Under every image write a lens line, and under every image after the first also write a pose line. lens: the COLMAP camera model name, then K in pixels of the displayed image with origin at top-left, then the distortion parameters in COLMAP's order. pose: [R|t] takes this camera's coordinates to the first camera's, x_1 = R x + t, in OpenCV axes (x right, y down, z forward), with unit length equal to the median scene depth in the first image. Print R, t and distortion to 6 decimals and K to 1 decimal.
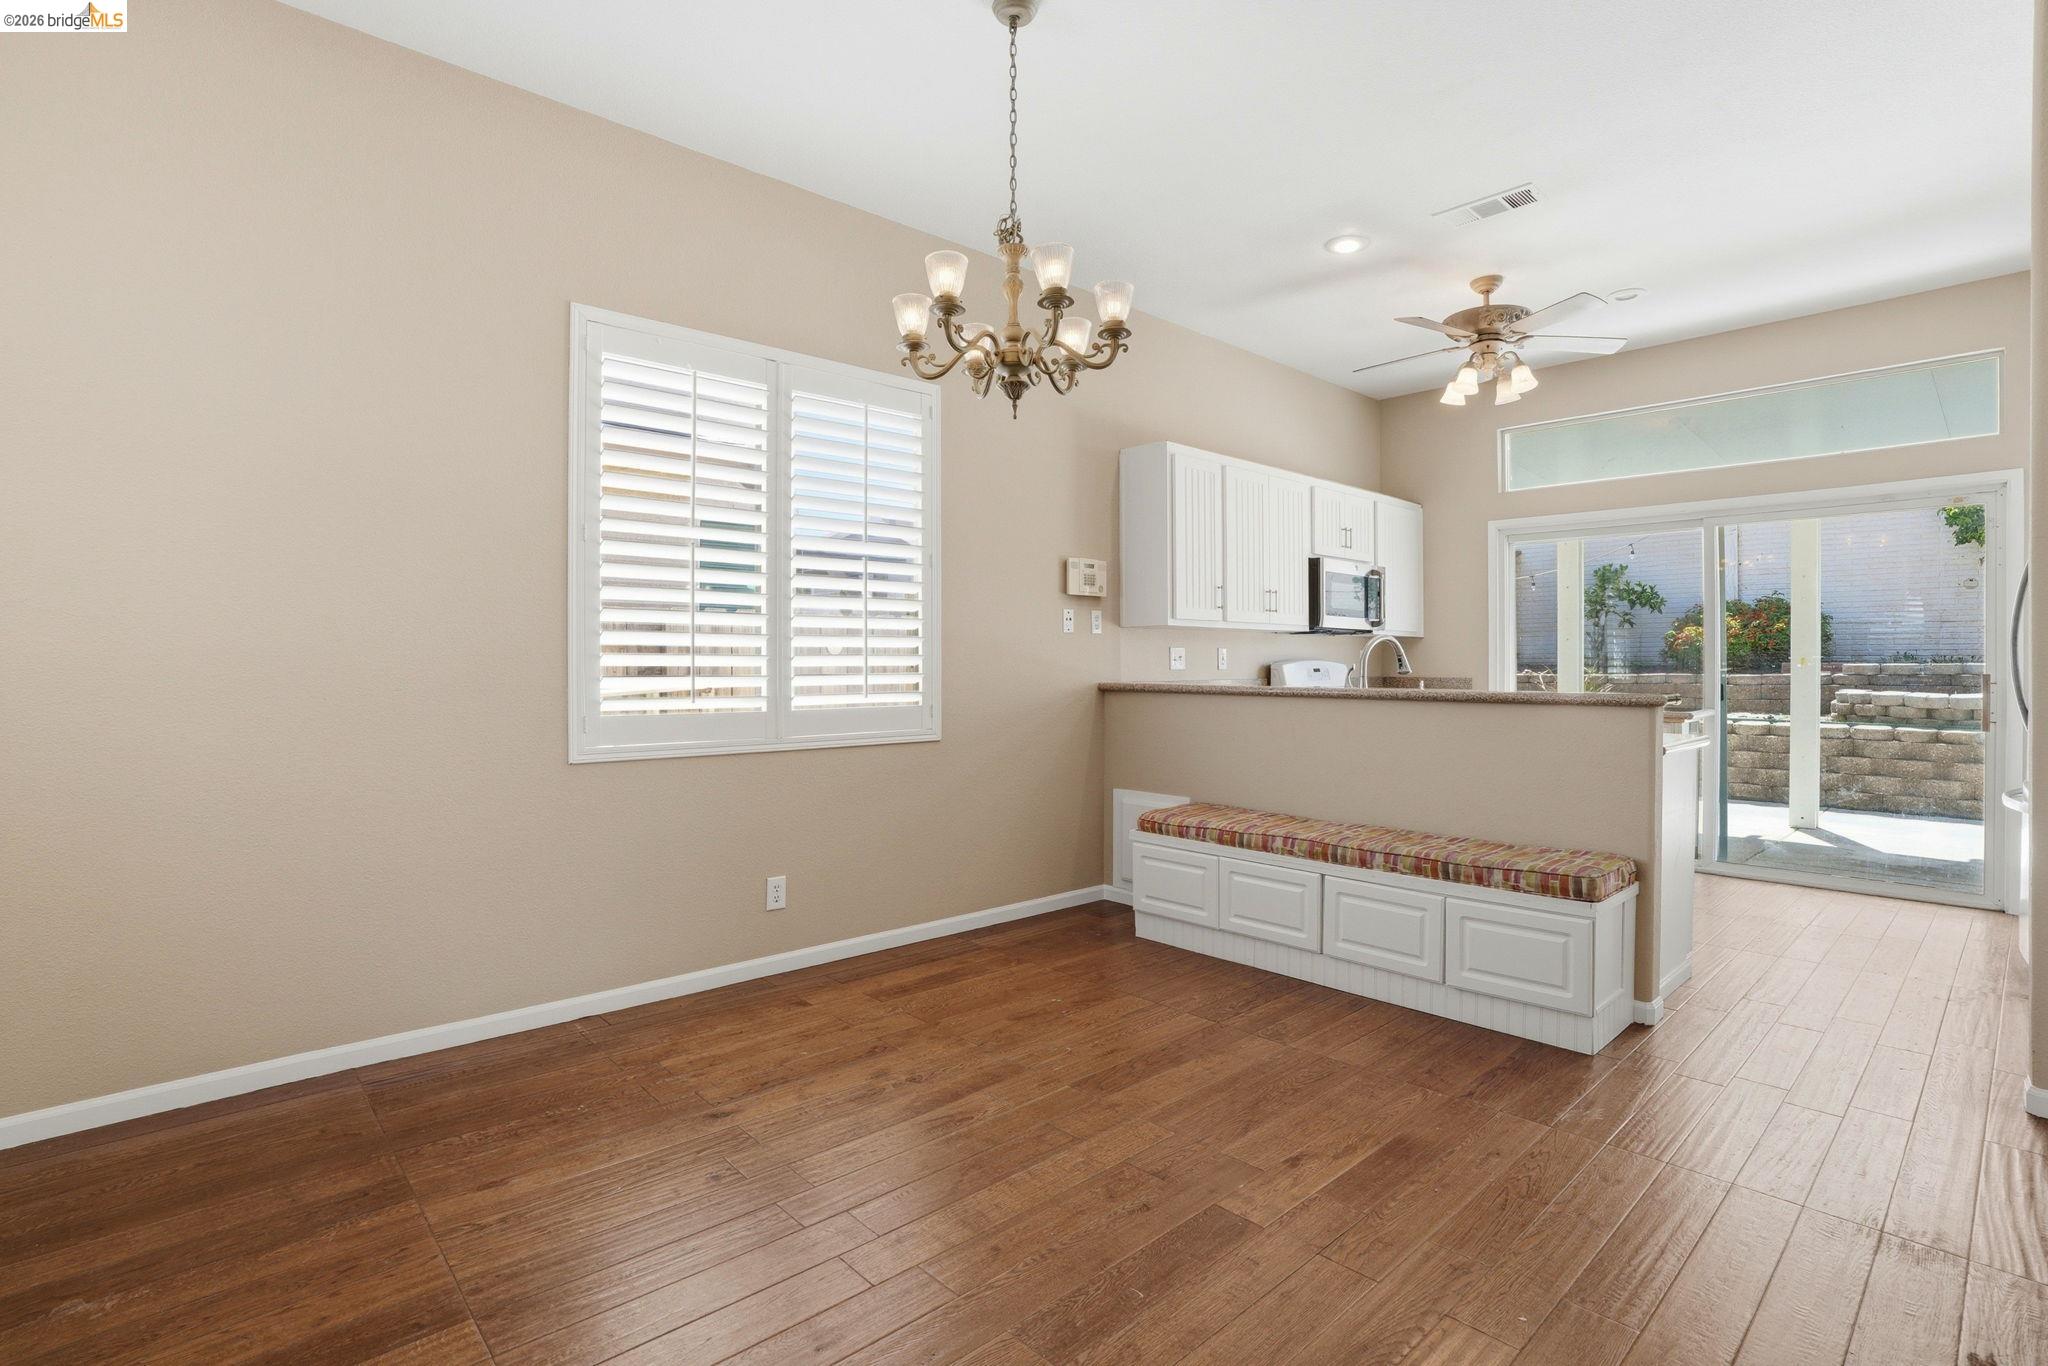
lens RADIAL K [[980.4, 0, 986.5], [0, 980.4, 679.6], [0, 0, 1]] dist [-0.064509, 0.018042]
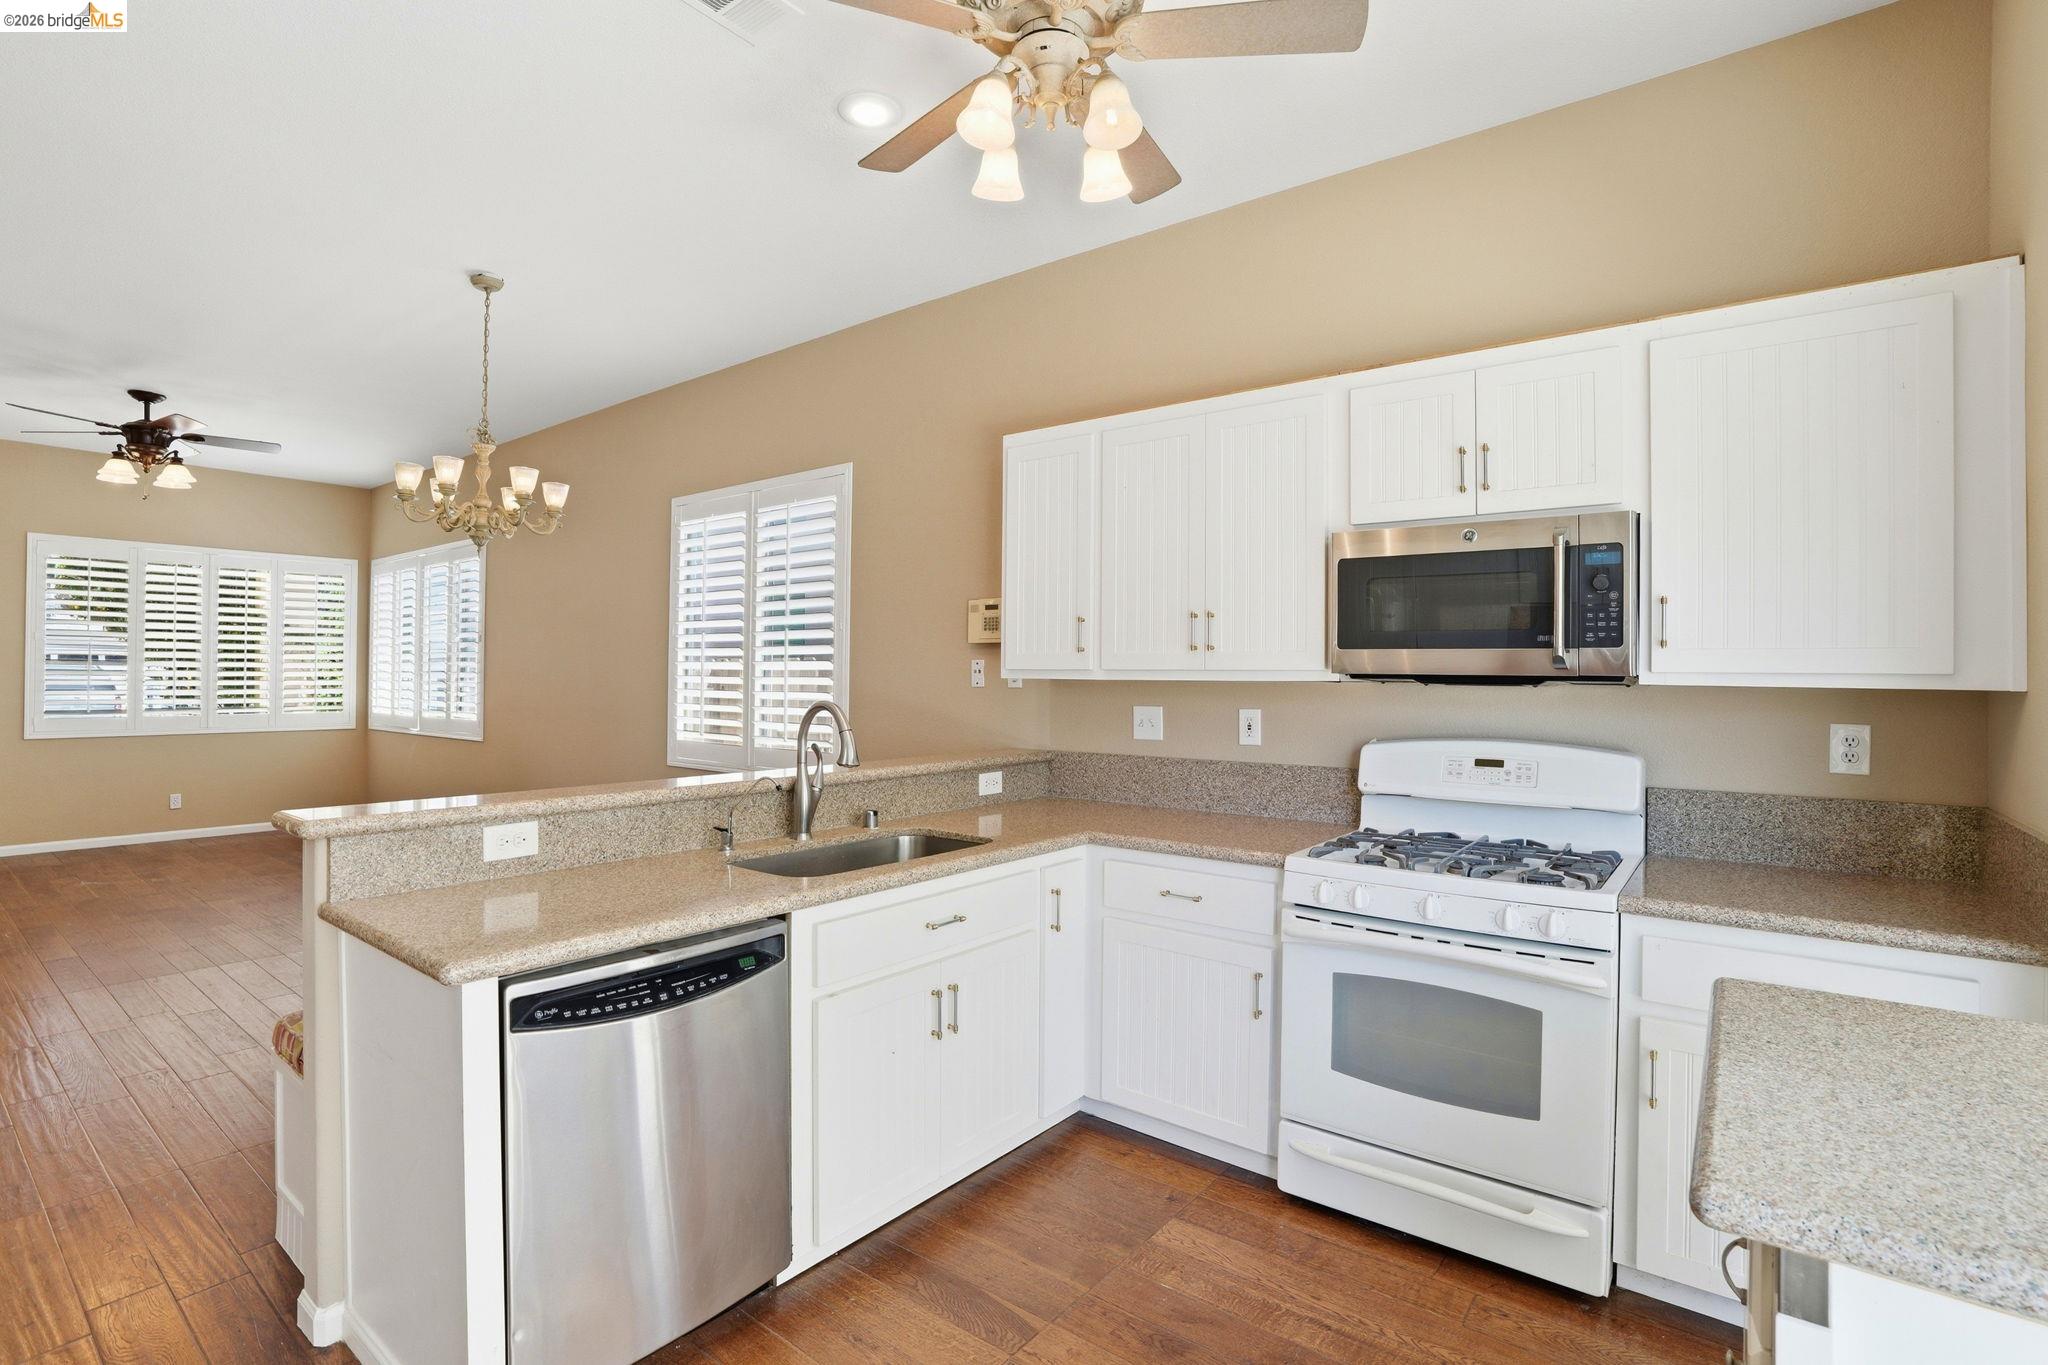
lens RADIAL K [[980.4, 0, 1002.6], [0, 980.4, 666.2], [0, 0, 1]] dist [-0.064509, 0.018042]
pose [[0.166309, -0.008822, -0.986034, 0.756372], [-0.022003, 0.999678, -0.012655, -0.045210], [0.985828, 0.023800, 0.166062, 0.710898]]
